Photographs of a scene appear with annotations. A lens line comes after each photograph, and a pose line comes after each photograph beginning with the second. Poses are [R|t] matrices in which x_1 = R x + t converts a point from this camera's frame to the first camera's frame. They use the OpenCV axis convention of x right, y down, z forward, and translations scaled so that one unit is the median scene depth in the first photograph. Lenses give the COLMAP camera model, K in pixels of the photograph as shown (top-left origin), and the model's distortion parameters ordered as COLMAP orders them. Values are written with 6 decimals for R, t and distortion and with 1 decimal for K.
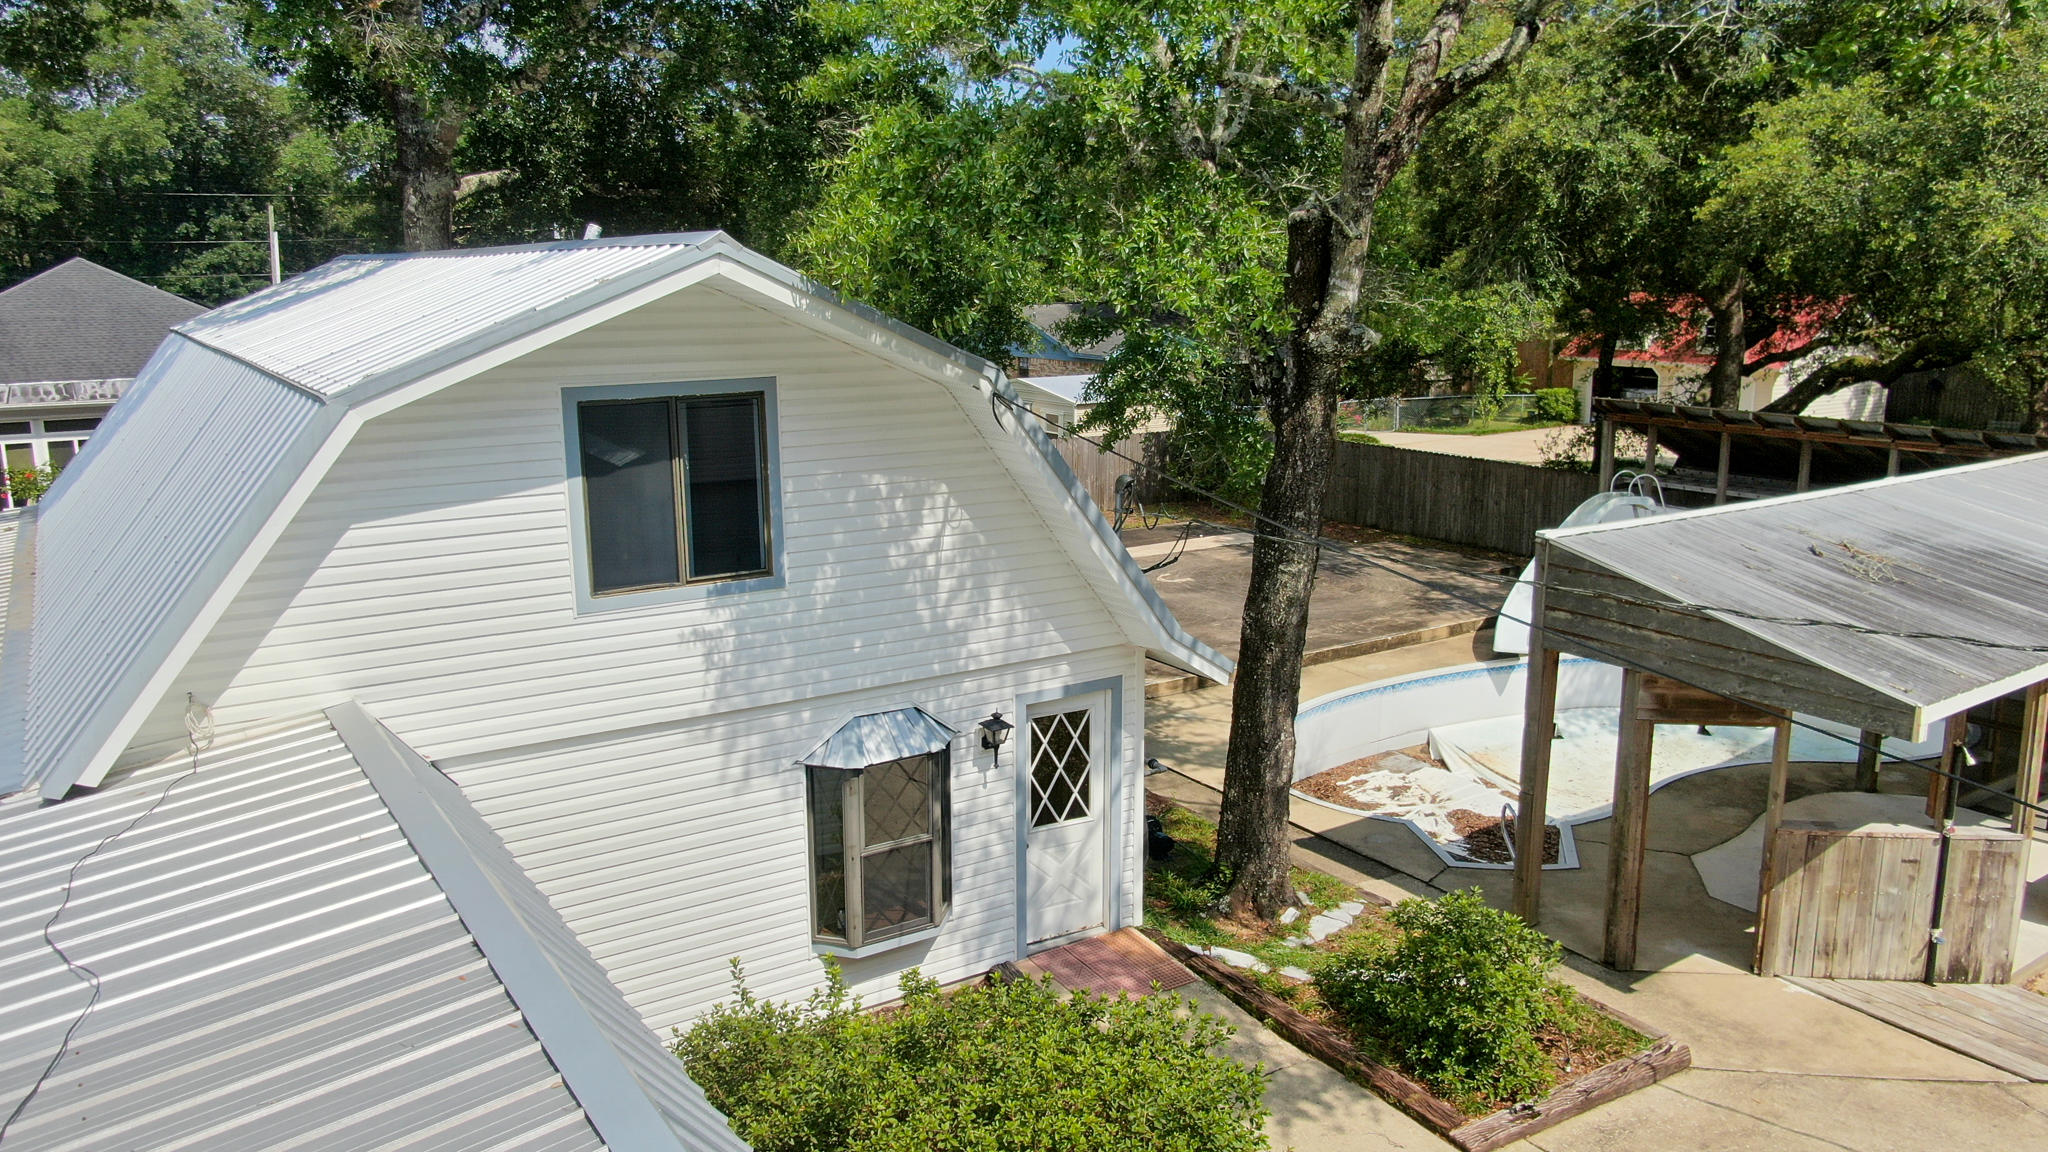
lens RADIAL K [[1453.5, 0, 1026.9], [0, 1453.5, 572.4], [0, 0, 1]] dist [-0.027233, 0.002414]
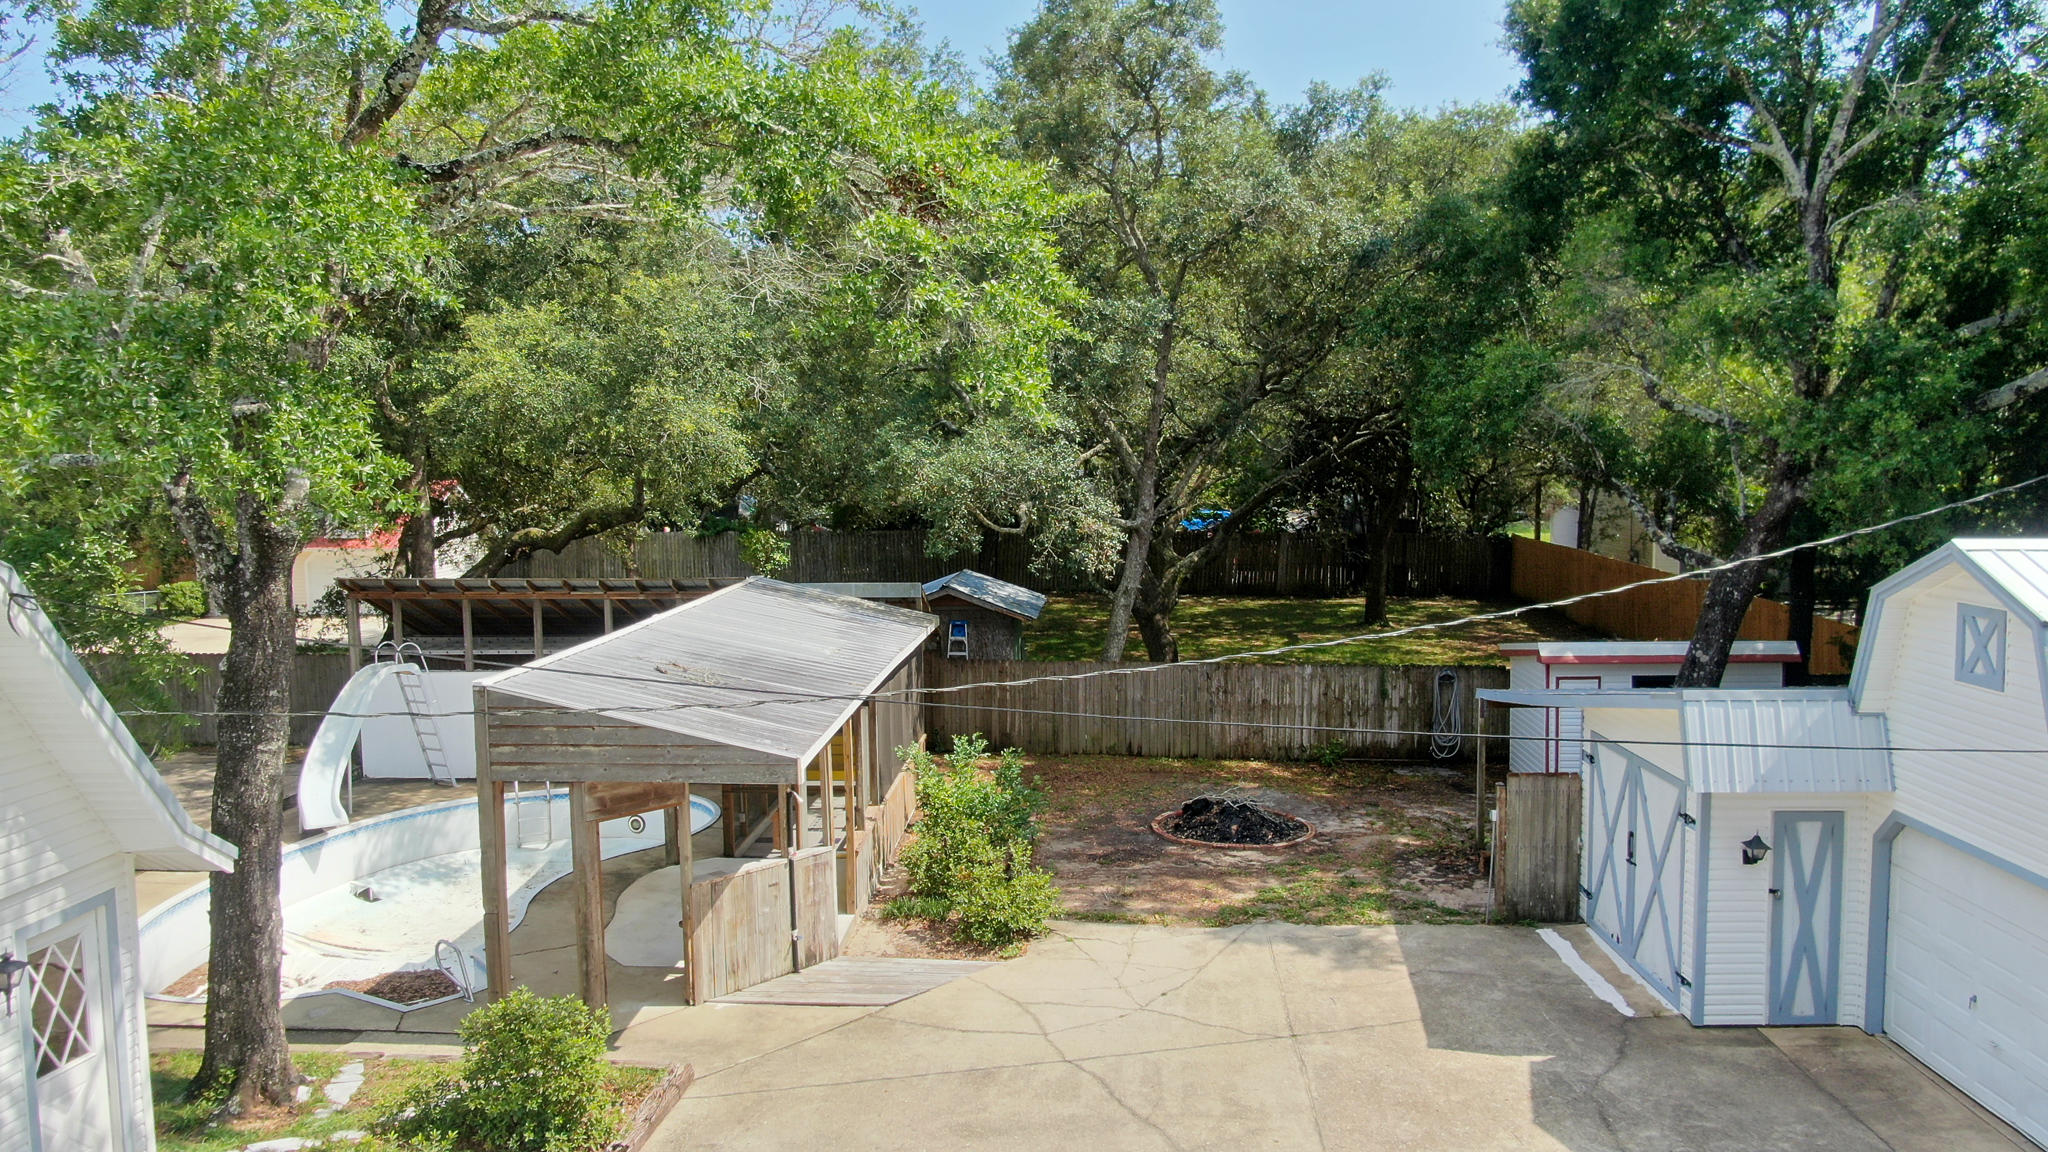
lens RADIAL K [[1453.5, 0, 1022.8], [0, 1453.5, 576.0], [0, 0, 1]] dist [-0.027233, 0.002414]
pose [[0.596597, -0.071209, 0.799375, -0.306944], [0.170940, 0.984474, -0.039880, 0.009791], [-0.784124, 0.160438, 0.599507, -0.045207]]
